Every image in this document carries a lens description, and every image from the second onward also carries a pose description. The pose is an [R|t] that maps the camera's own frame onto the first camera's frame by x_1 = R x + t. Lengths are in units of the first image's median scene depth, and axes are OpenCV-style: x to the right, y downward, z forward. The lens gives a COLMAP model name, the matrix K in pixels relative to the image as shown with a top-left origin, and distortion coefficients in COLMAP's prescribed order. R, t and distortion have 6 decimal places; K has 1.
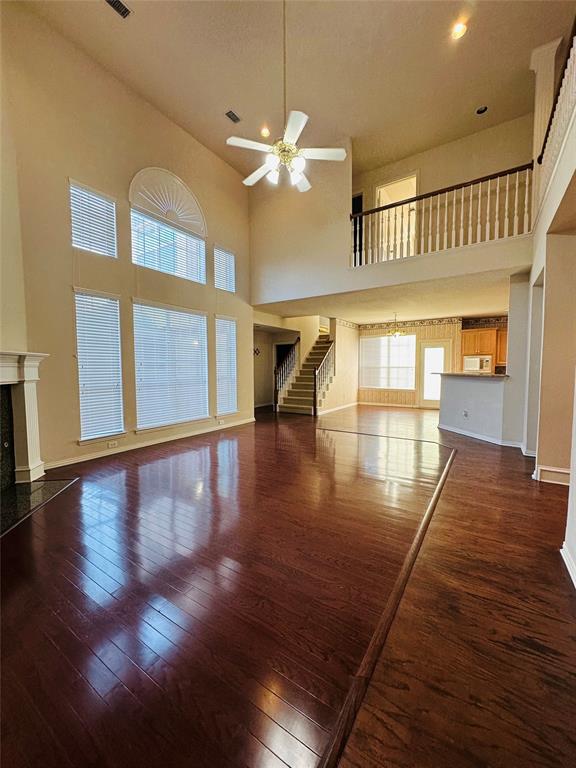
lens RADIAL K [[305.0, 0, 288.1], [0, 305.0, 384.6], [0, 0, 1]] dist [0.001110, 0.000051]
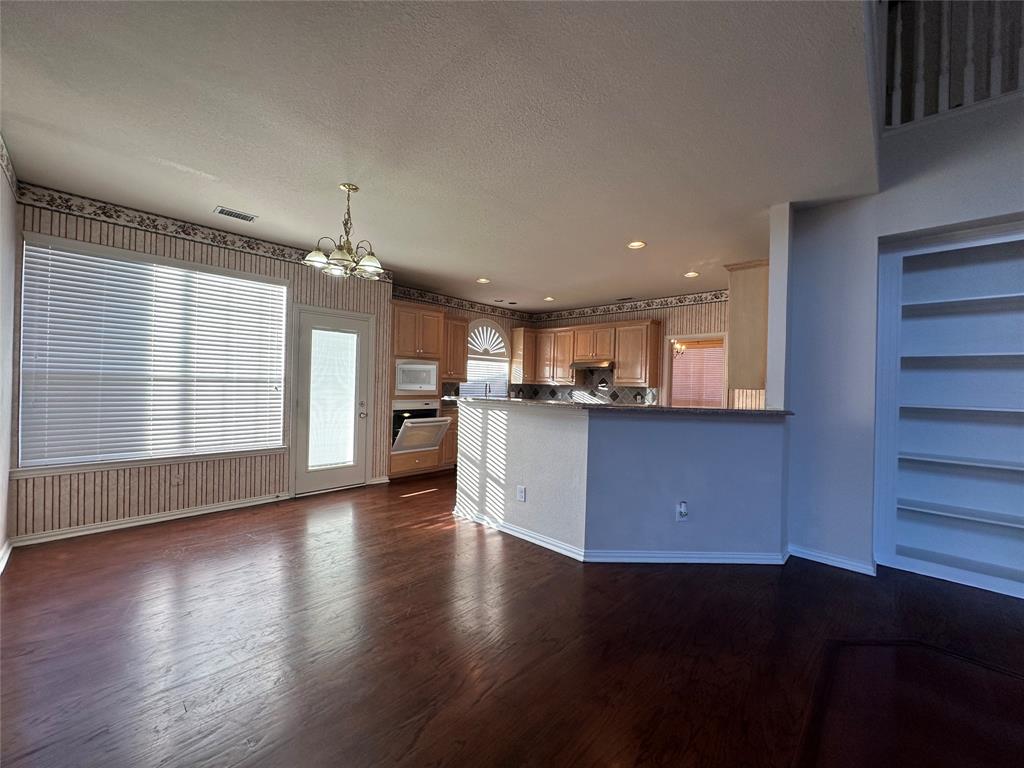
lens RADIAL K [[406.7, 0, 512.8], [0, 406.7, 383.5], [0, 0, 1]] dist [0.001110, 0.000051]
pose [[0.178650, 0.007769, 0.983882, 0.014261], [0.032316, 0.999383, -0.013759, -0.037950], [-0.983382, 0.034254, 0.178288, 0.637879]]
